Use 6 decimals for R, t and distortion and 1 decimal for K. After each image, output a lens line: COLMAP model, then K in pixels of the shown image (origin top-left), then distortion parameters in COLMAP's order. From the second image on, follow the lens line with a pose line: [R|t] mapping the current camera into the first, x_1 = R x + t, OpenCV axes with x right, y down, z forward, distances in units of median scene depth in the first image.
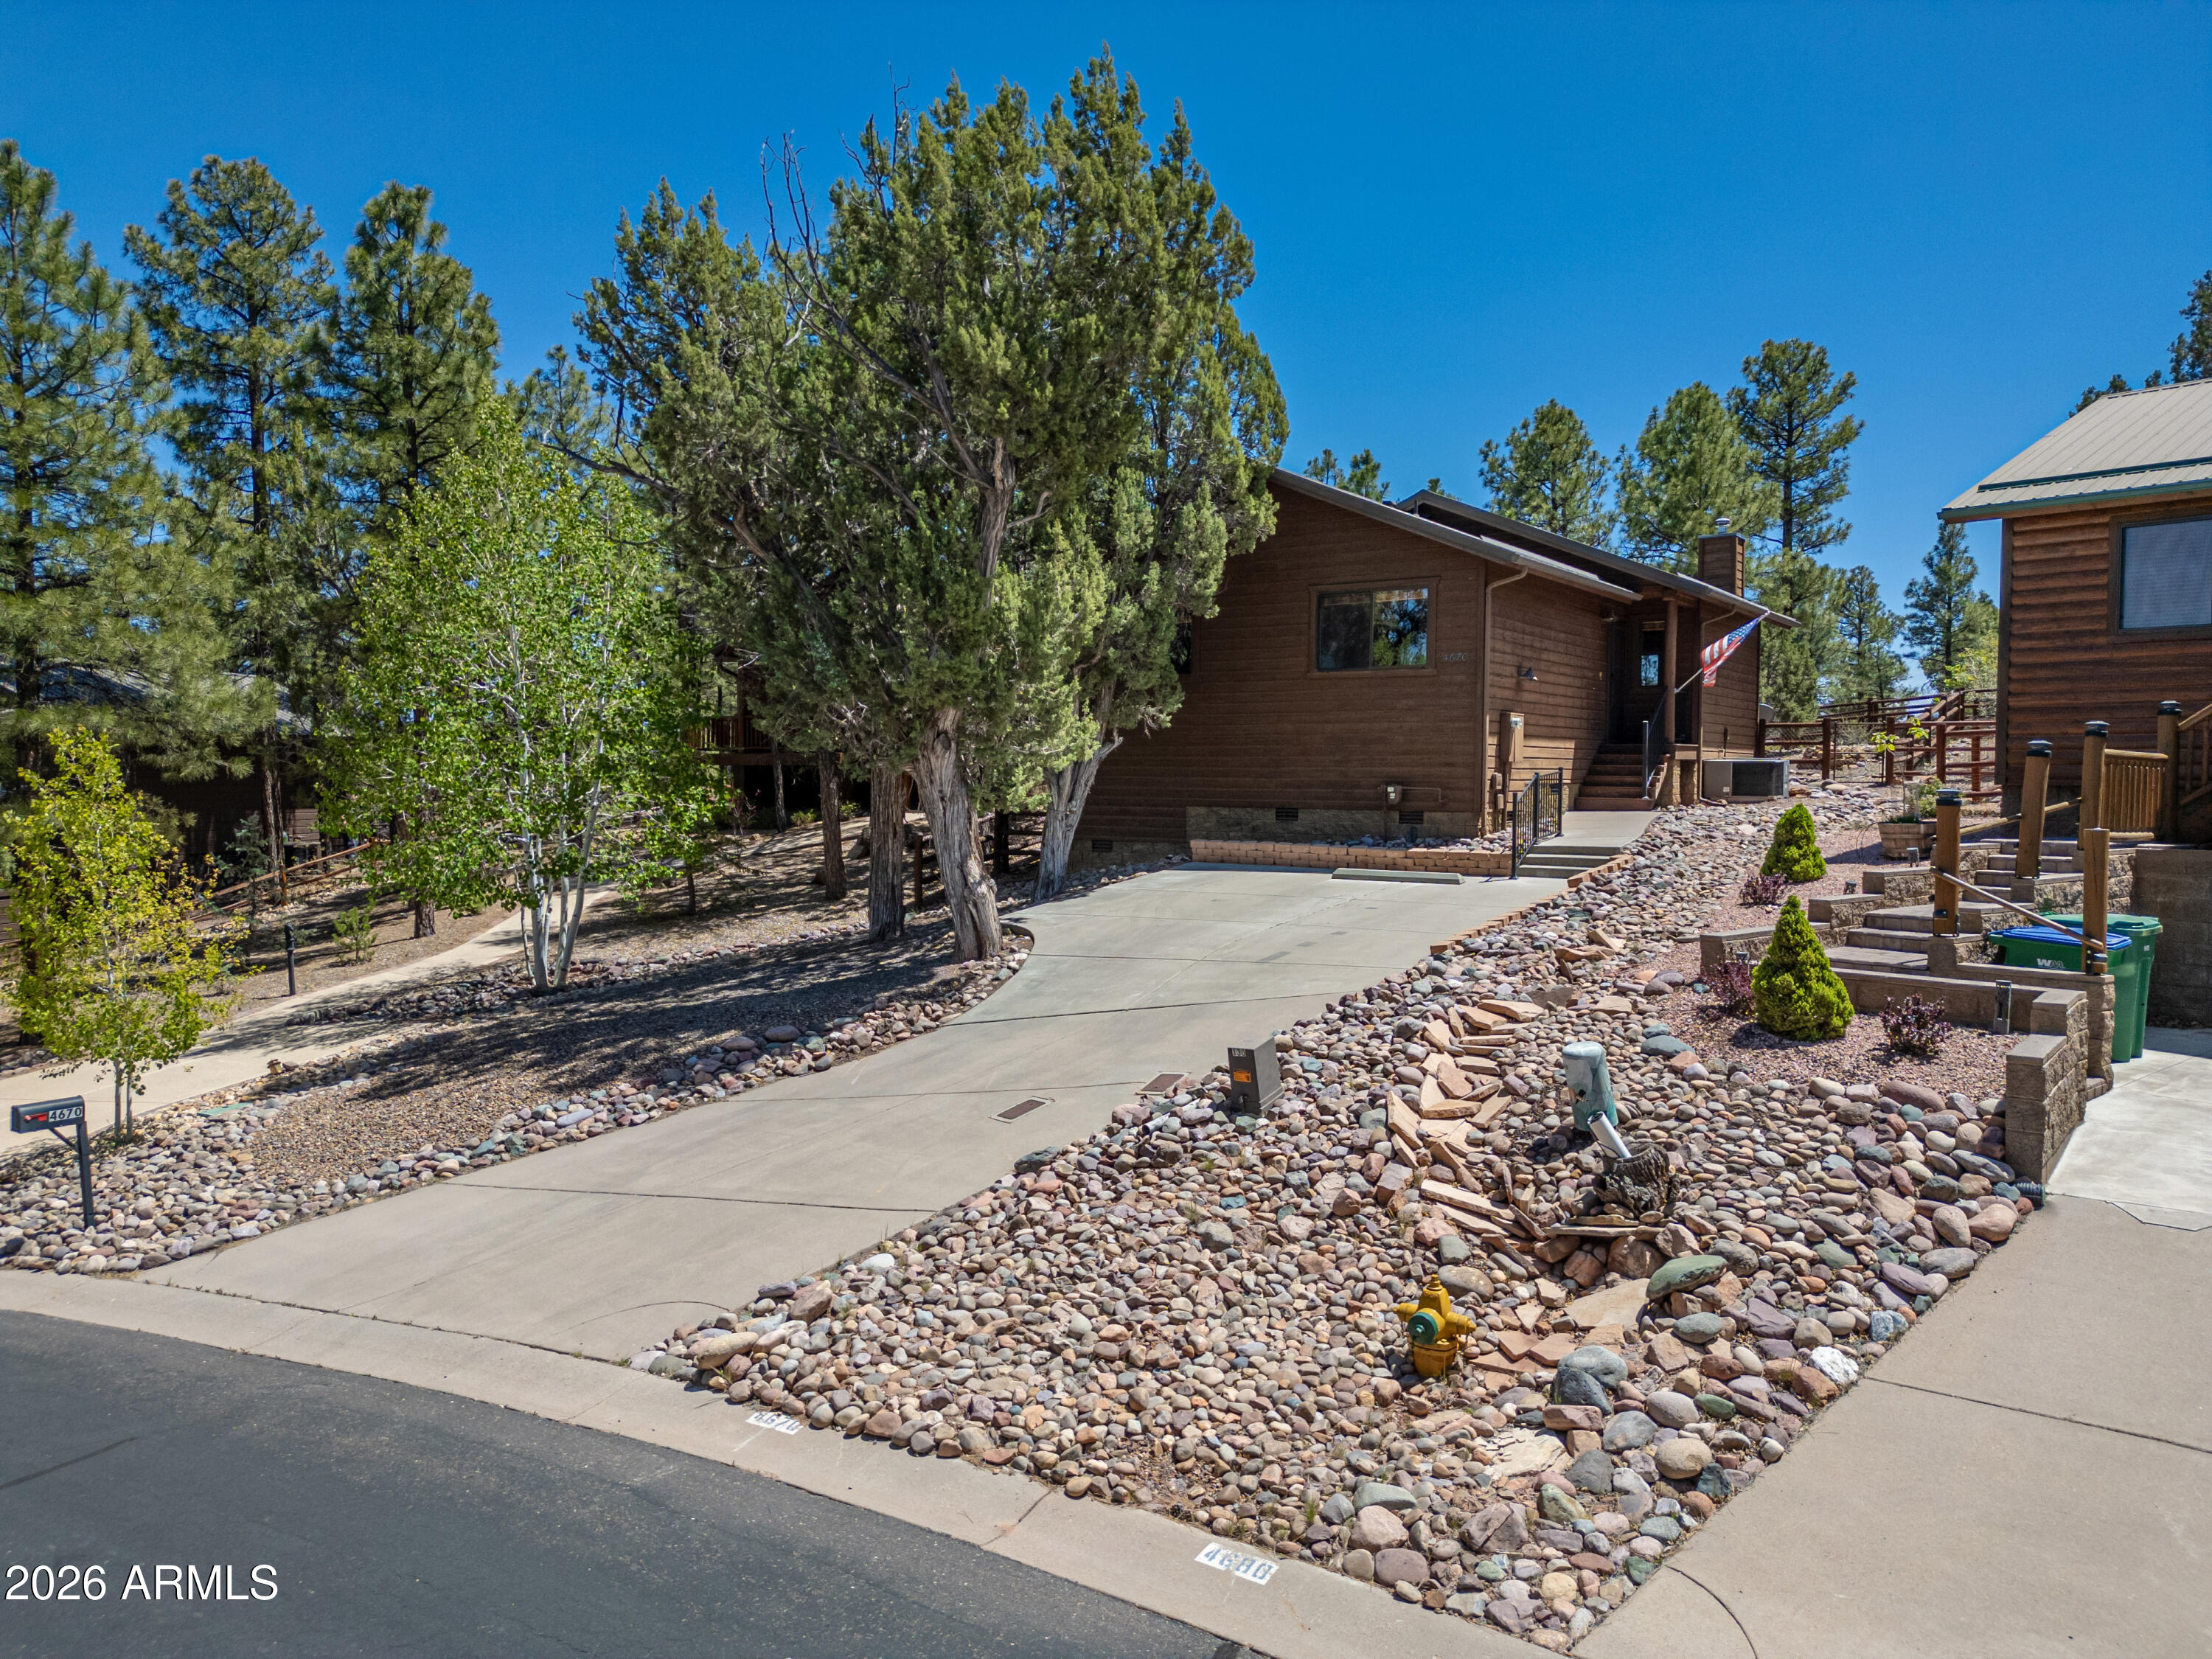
lens RADIAL K [[1557.3, 0, 1106.0], [0, 1557.3, 829.5], [0, 0, 1]] dist [0.065293, -0.056947]
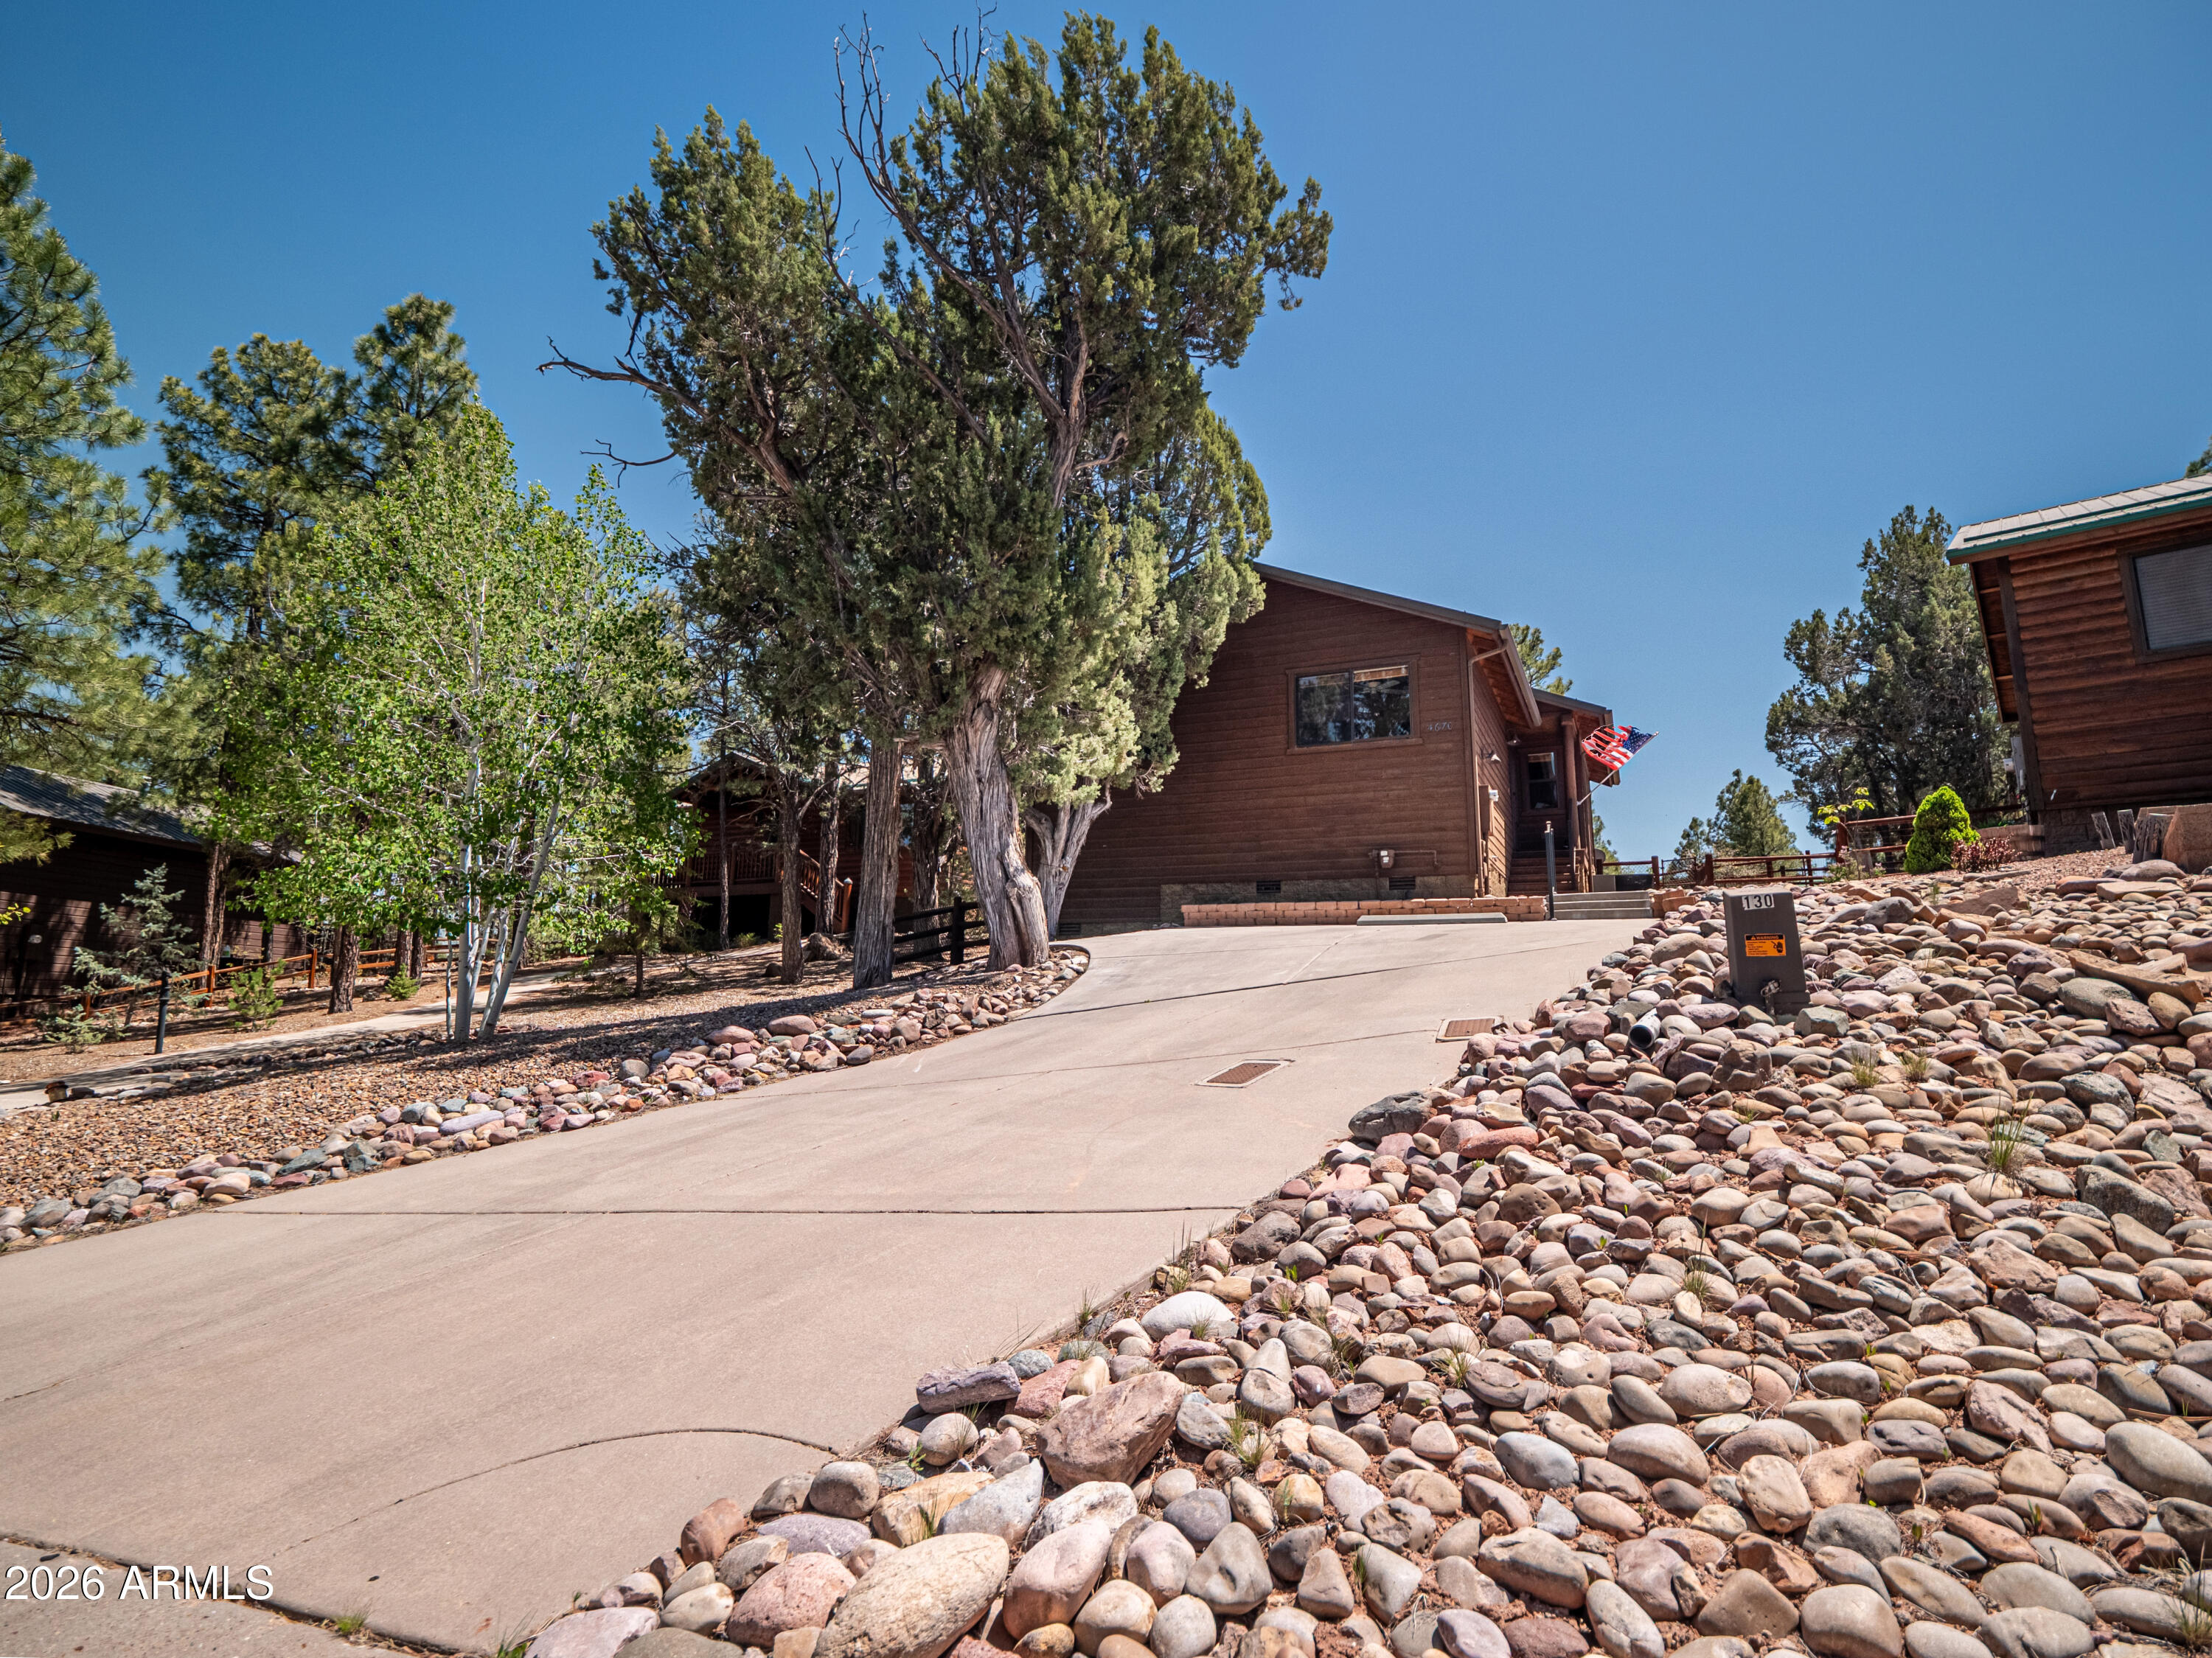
lens RADIAL K [[1109.8, 0, 1092.8], [0, 1109.8, 805.9], [0, 0, 1]] dist [-0.001176, -0.011237]
pose [[0.989957, 0.038597, 0.135996, -0.168993], [-0.008706, 0.976825, -0.213862, 0.164794], [-0.141099, 0.210530, 0.967351, 0.547494]]
